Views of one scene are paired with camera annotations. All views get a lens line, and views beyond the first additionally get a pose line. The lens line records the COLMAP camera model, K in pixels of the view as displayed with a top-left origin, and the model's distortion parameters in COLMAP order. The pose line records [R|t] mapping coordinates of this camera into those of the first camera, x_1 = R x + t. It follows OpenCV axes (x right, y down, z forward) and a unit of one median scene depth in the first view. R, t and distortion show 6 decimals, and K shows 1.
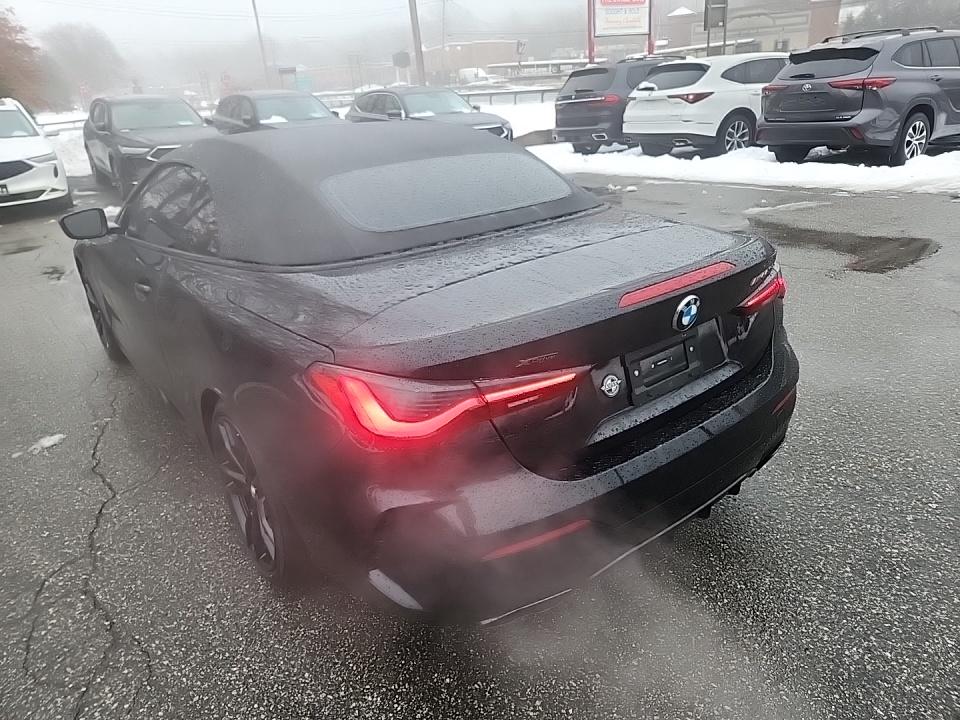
lens RADIAL K [[641.2, 0, 480.0], [0, 641.2, 358.8], [0, 0, 1]] dist [0.053318, -0.036299]
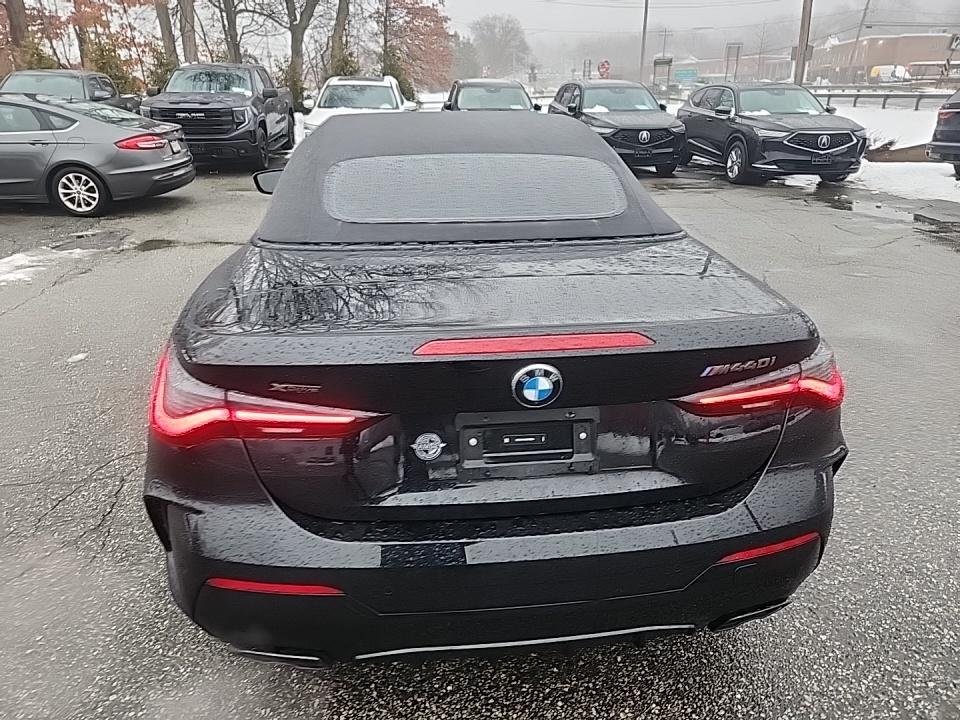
lens RADIAL K [[641.2, 0, 479.4], [0, 641.2, 361.2], [0, 0, 1]] dist [0.053318, -0.036299]
pose [[0.857252, 0.249908, -0.450183, 0.096058], [-0.243732, 0.967110, 0.072746, -0.022175], [0.453556, 0.047362, 0.889968, 0.048031]]
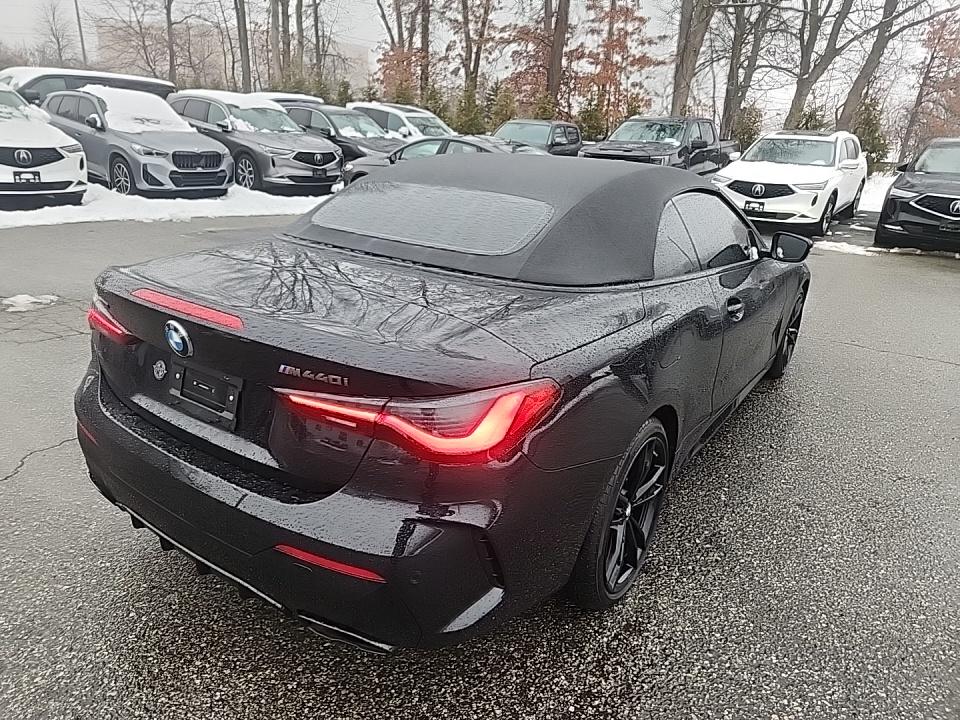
lens RADIAL K [[641.2, 0, 476.6], [0, 641.2, 357.8], [0, 0, 1]] dist [0.053318, -0.036299]
pose [[0.304051, 0.382488, -0.872500, 0.216966], [-0.427393, 0.873286, 0.233894, -0.076873], [0.851404, 0.301784, 0.428996, 0.156954]]
